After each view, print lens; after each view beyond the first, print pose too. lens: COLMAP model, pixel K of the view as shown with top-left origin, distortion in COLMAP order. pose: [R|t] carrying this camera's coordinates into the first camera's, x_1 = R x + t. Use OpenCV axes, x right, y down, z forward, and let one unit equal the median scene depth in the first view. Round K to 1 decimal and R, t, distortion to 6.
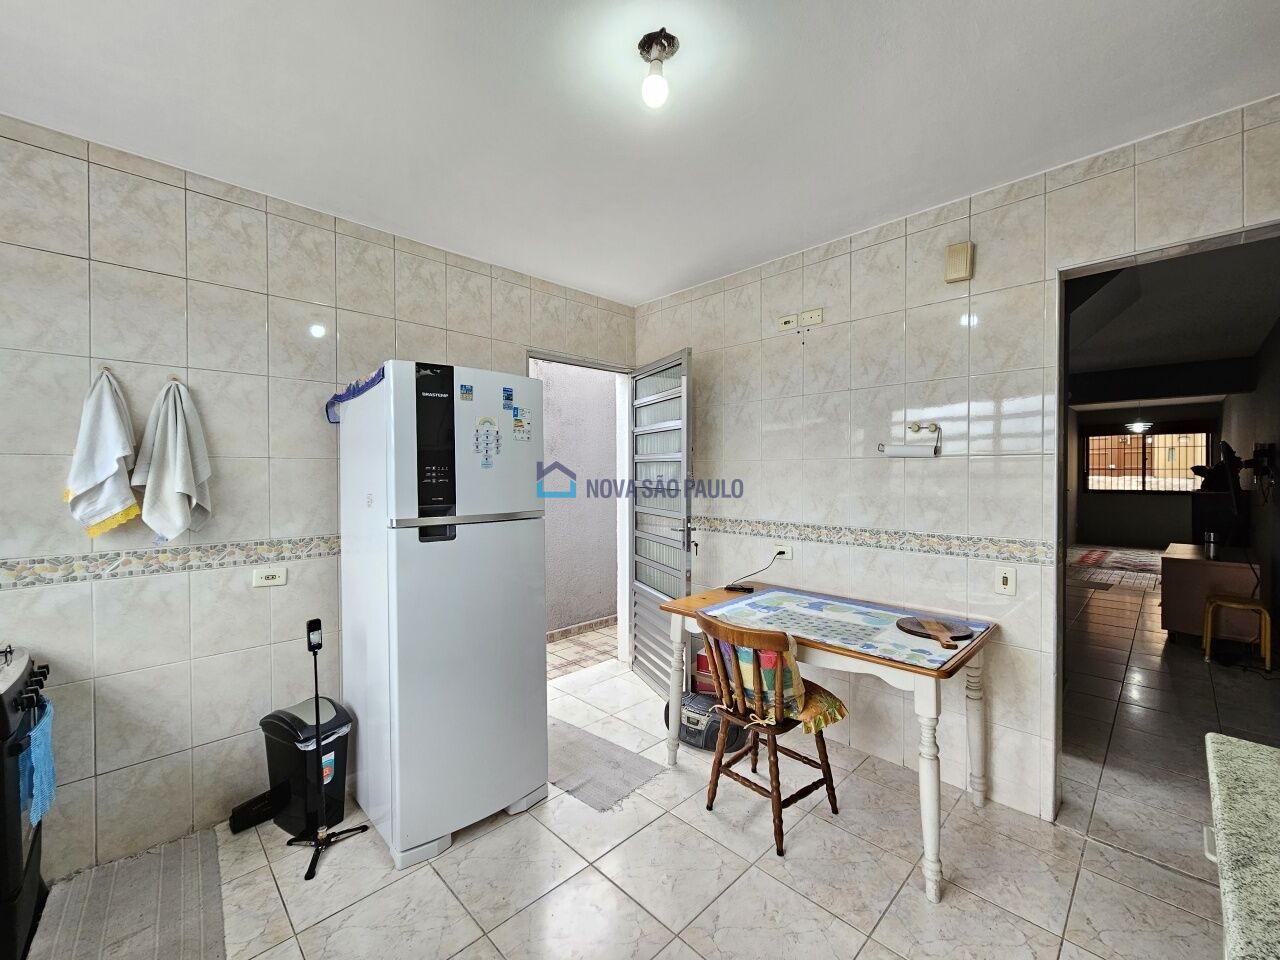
lens RADIAL K [[518.1, 0, 640.6], [0, 518.1, 480.5], [0, 0, 1]] dist [-0.000513, 0.000161]
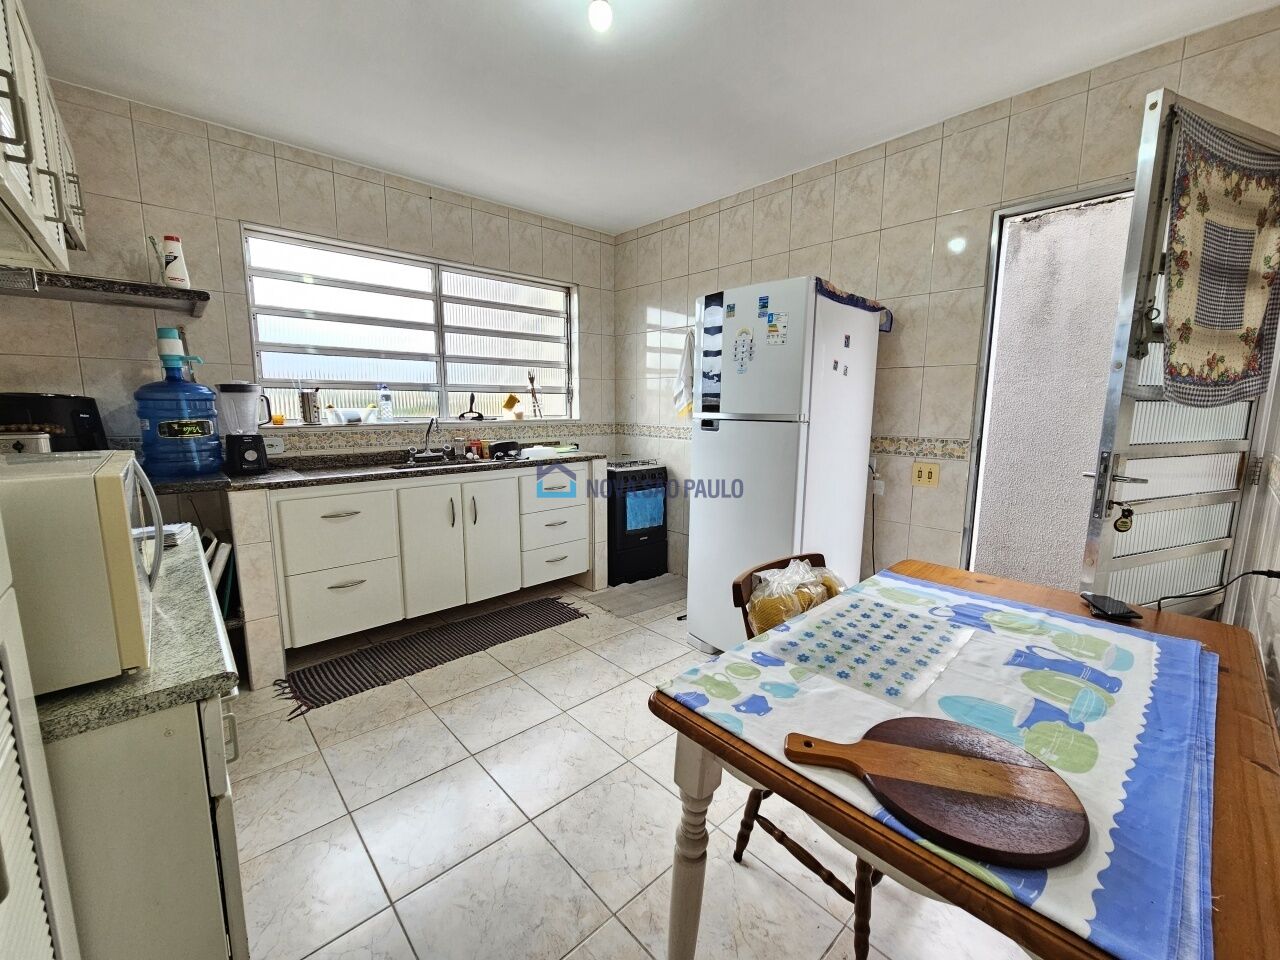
lens RADIAL K [[518.1, 0, 638.7], [0, 518.1, 473.9], [0, 0, 1]] dist [-0.000513, 0.000161]
pose [[-0.024003, 0.142908, -0.989445, 0.852676], [-0.016201, 0.989544, 0.143315, 0.034817], [0.999581, 0.019470, -0.021437, 0.758968]]
